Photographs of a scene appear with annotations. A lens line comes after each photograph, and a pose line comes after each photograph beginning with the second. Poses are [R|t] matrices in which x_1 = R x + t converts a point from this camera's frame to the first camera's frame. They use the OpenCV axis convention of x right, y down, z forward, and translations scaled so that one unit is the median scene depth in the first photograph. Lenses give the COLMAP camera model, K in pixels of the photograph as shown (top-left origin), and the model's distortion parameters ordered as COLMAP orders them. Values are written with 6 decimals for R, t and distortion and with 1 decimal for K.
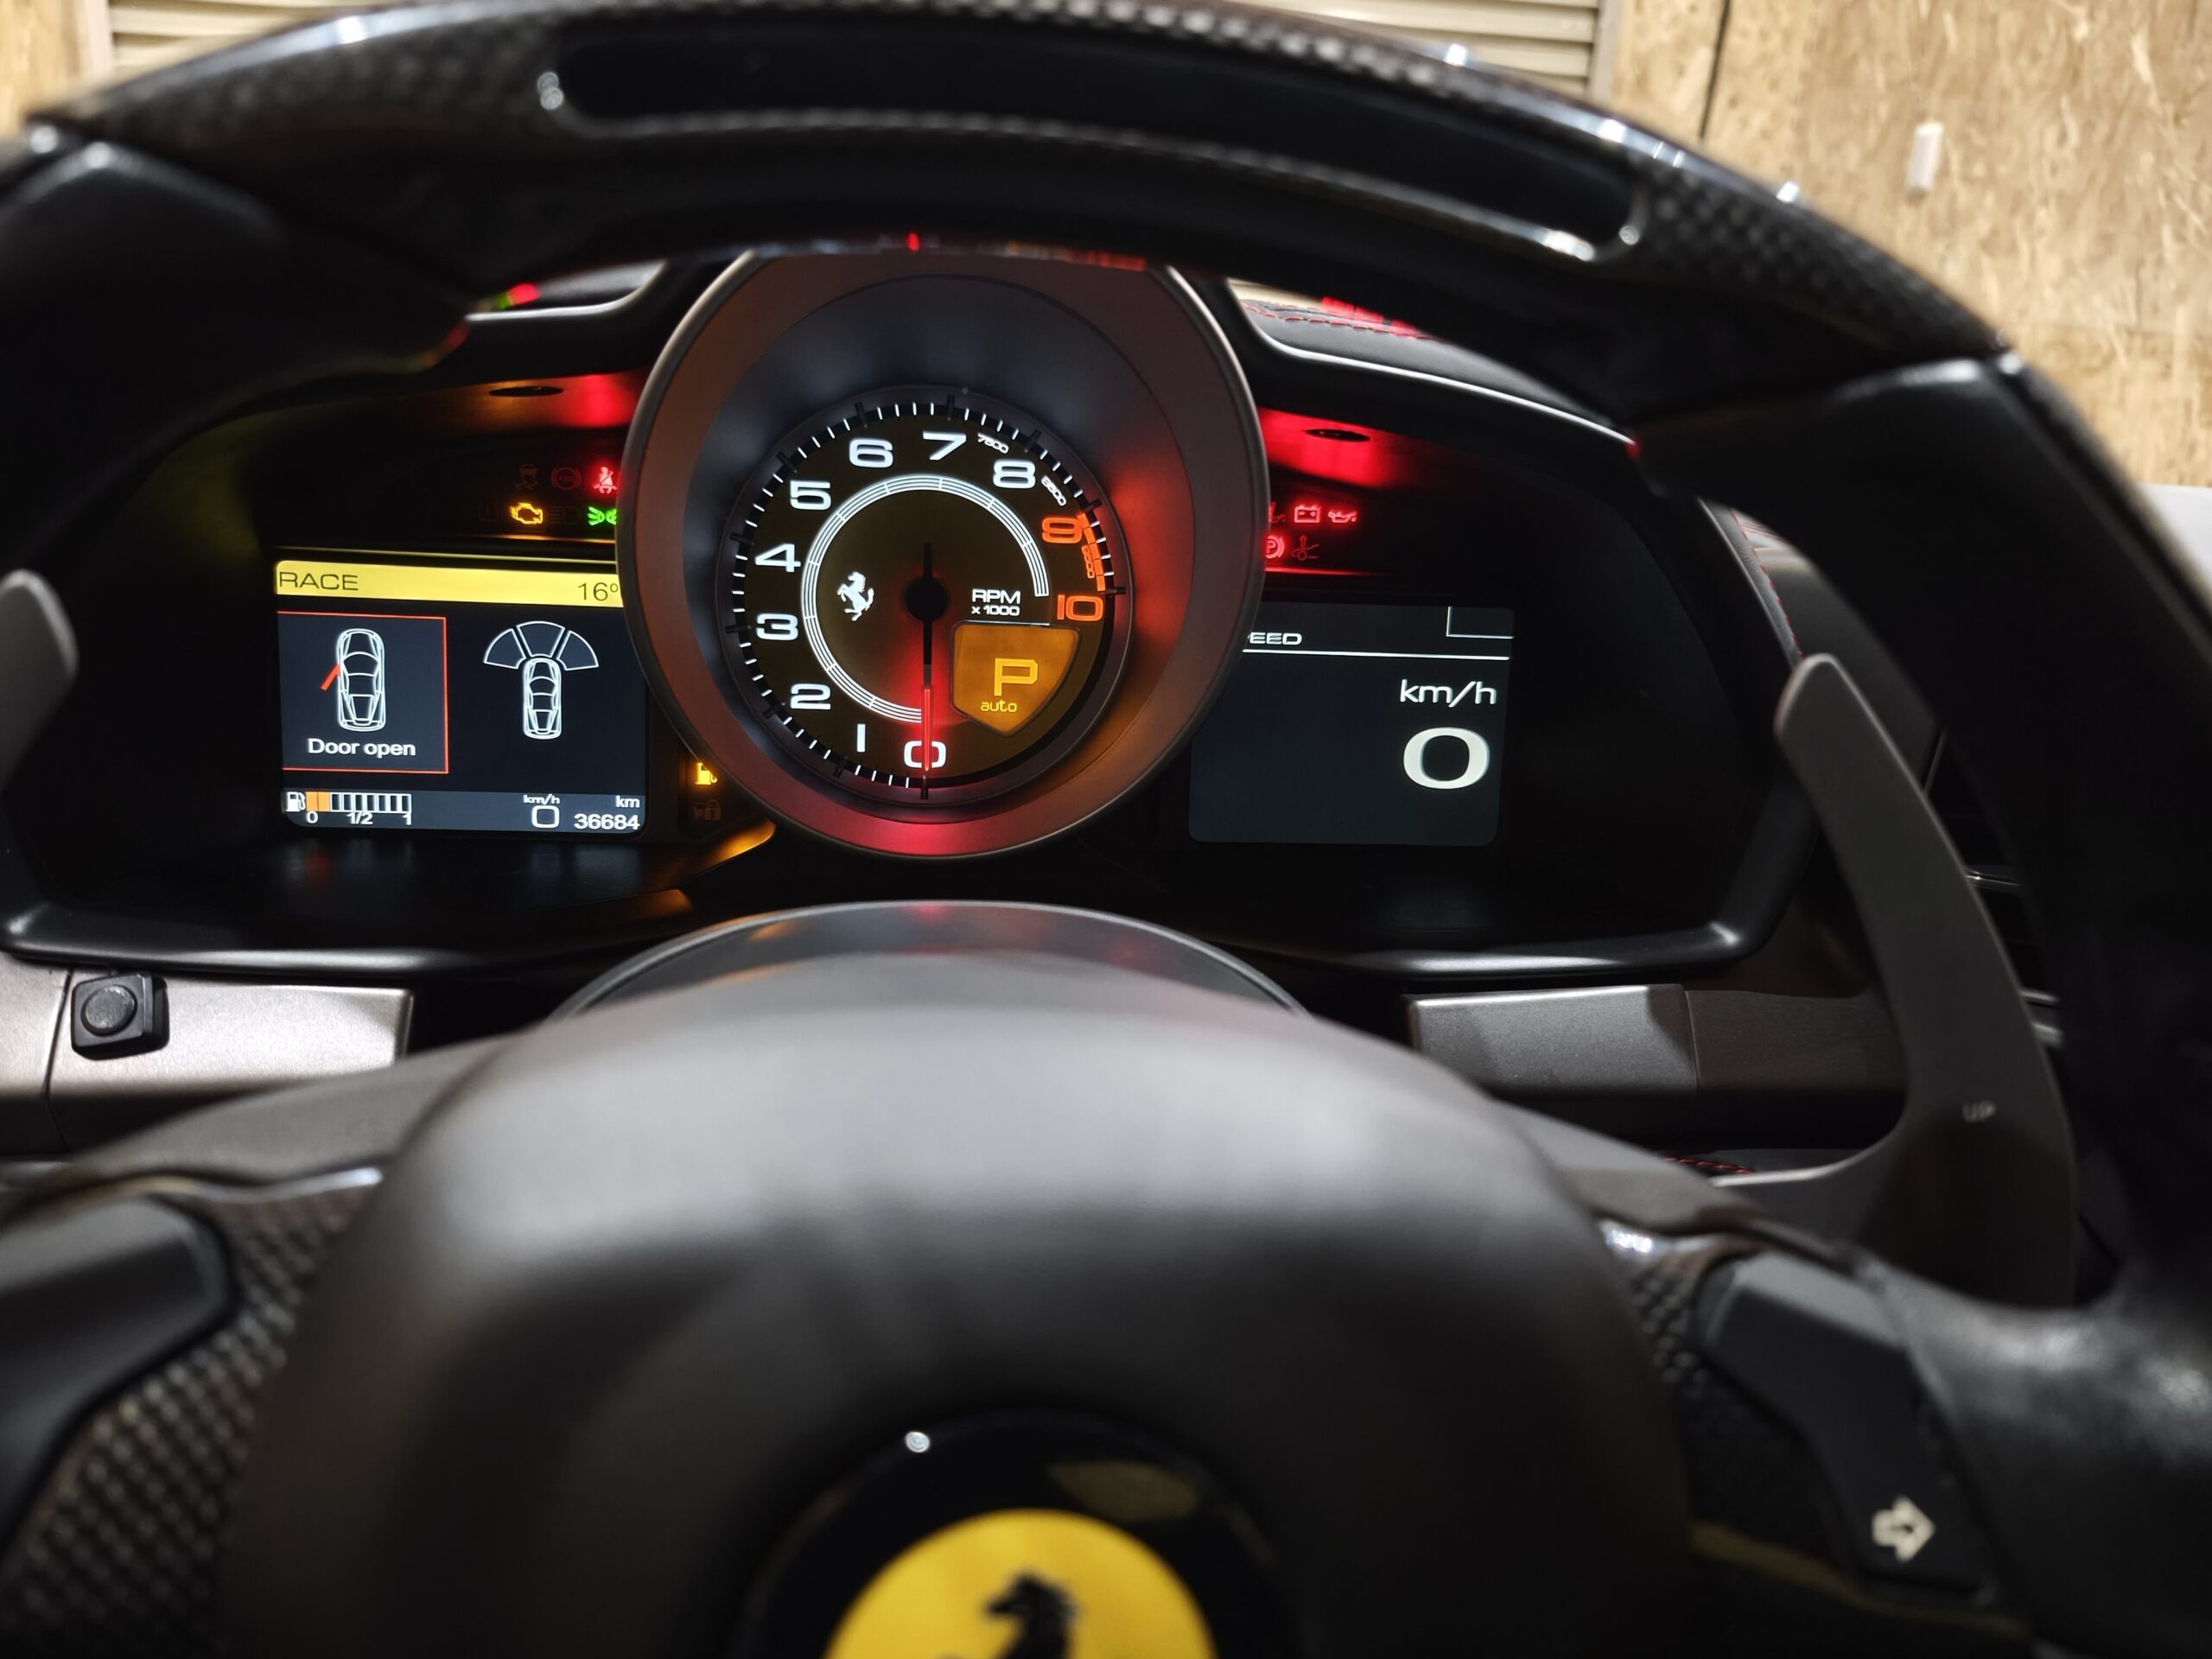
lens RADIAL K [[1502.0, 0, 1109.2], [0, 1502.0, 827.3], [0, 0, 1]] dist [-0.007911, -0.001018]
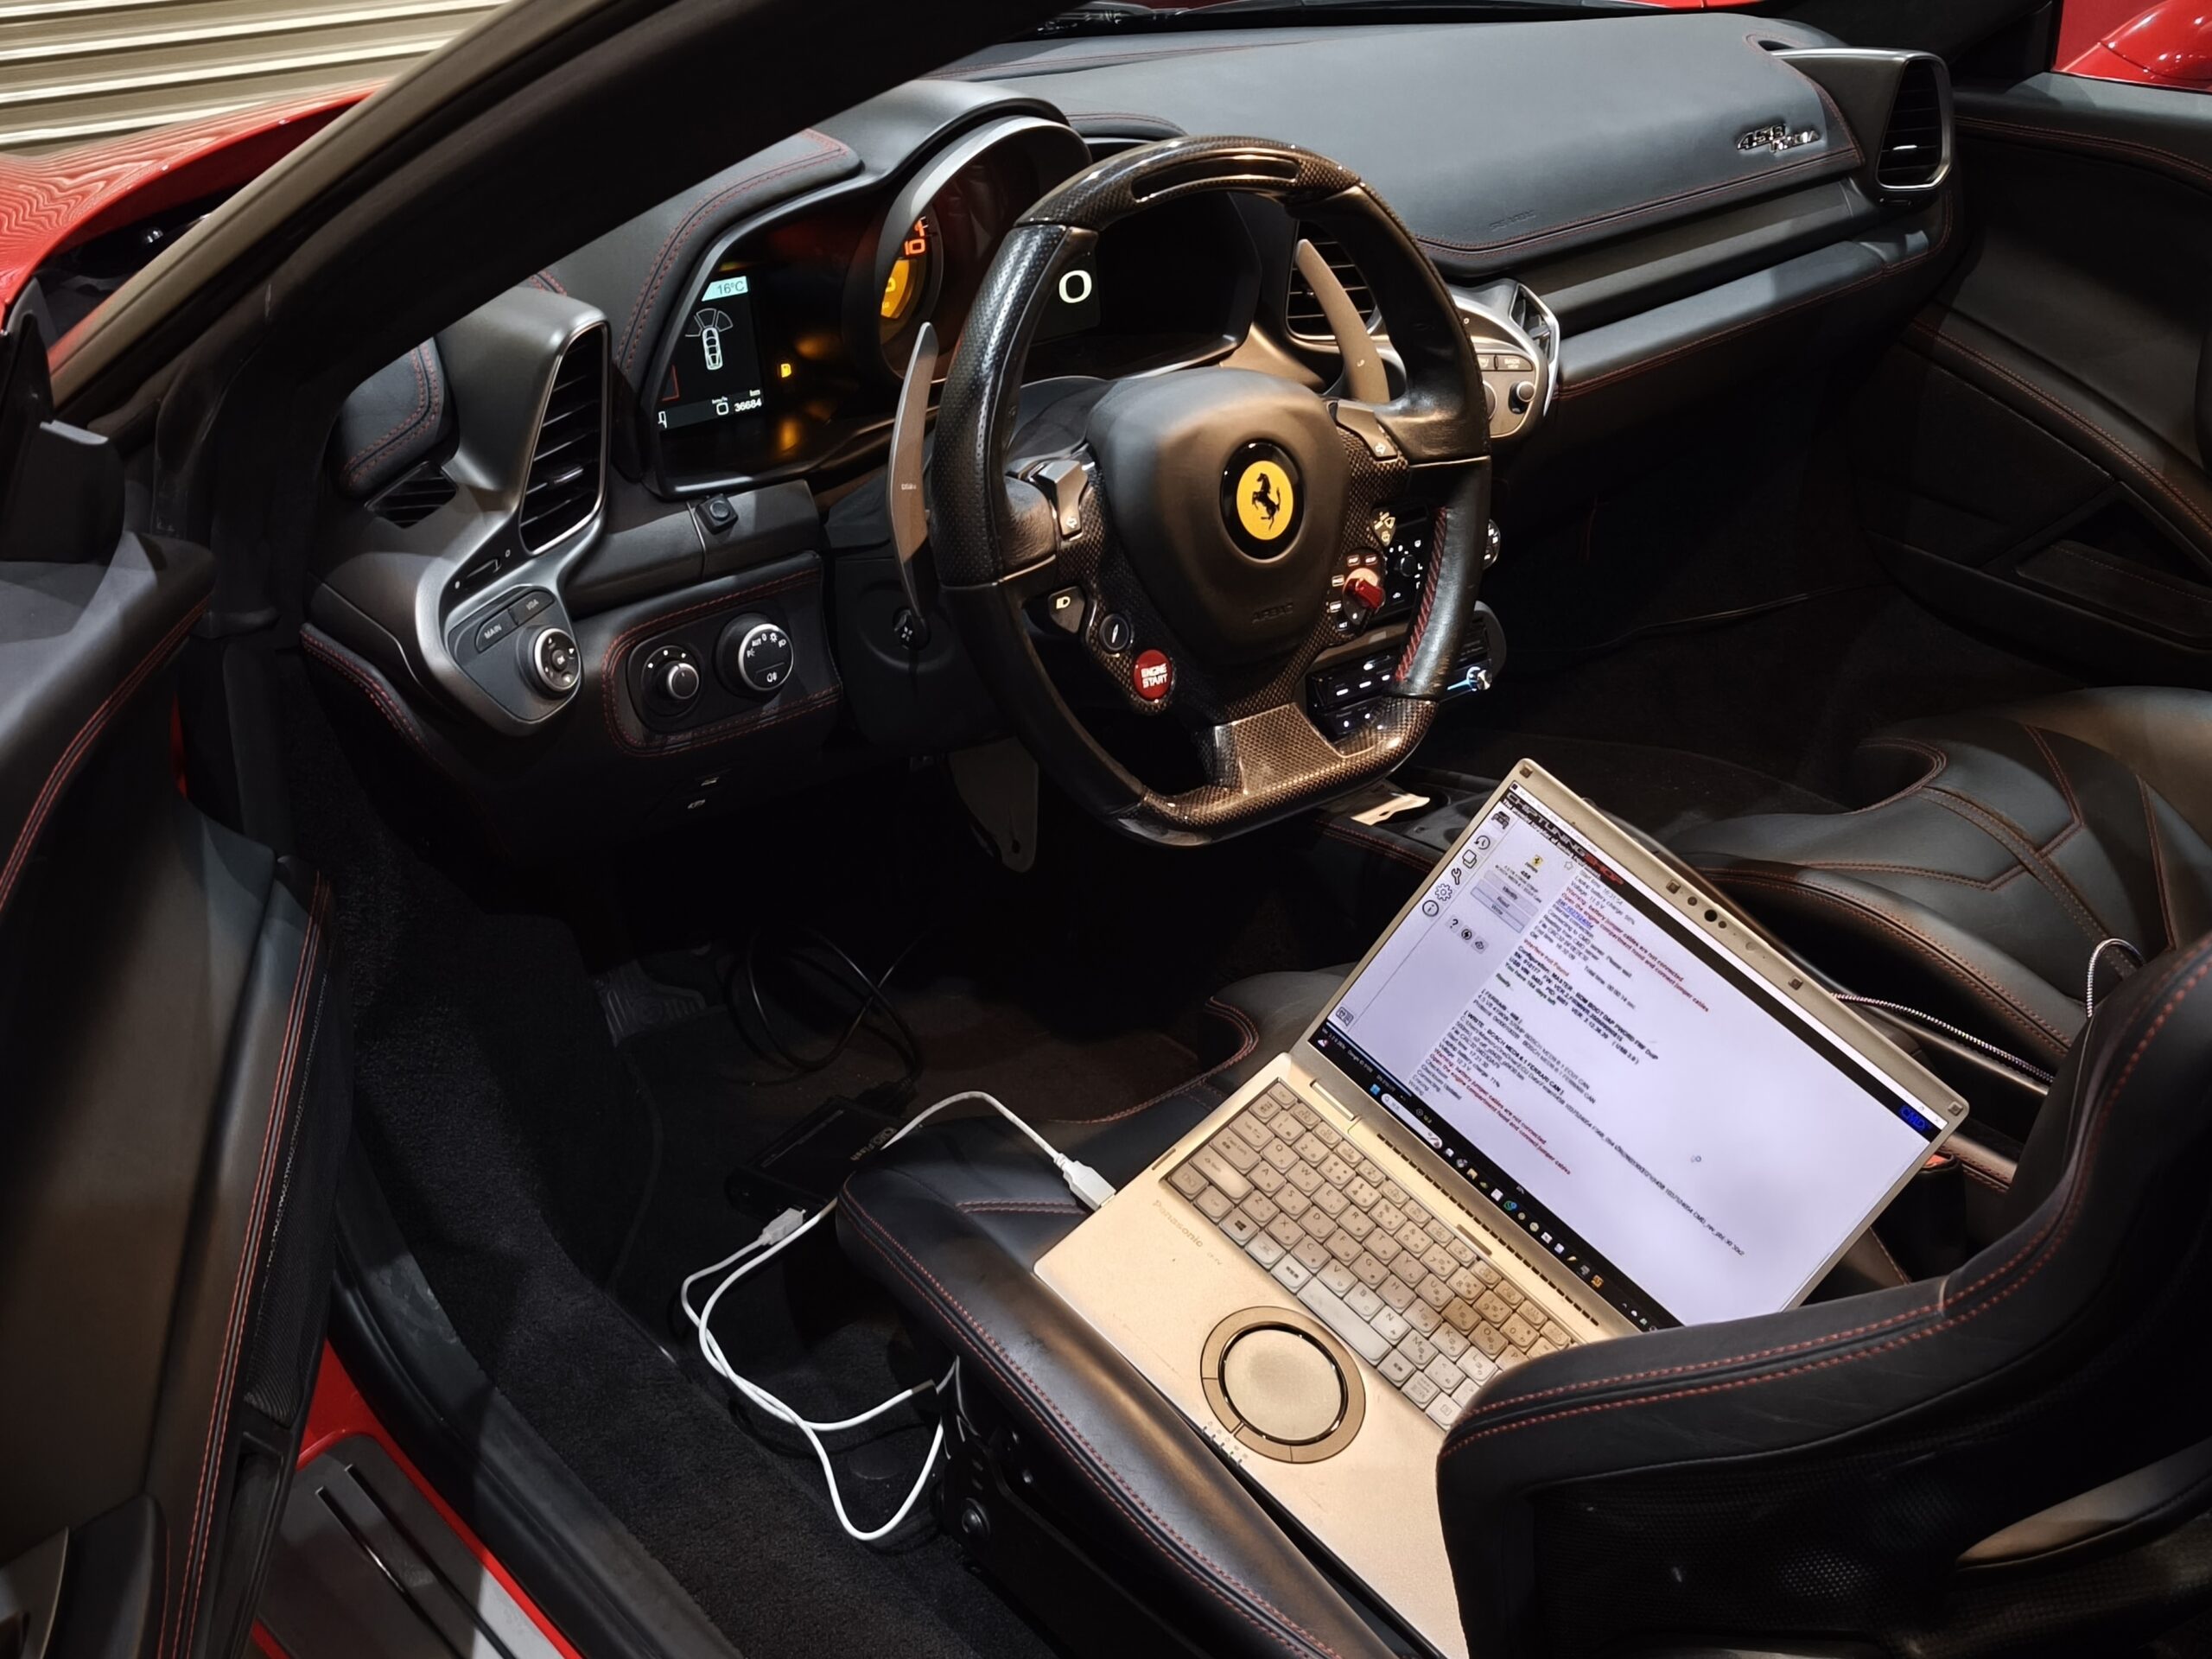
lens RADIAL K [[2324.5, 0, 1106.0], [0, 2324.5, 827.2], [0, 0, 1]] dist [0.003792, 0.000000]
pose [[0.826257, -0.307051, 0.472250, -1.567630], [0.201366, 0.943979, 0.261450, -0.184924], [-0.526072, -0.120930, 0.841798, -1.880584]]
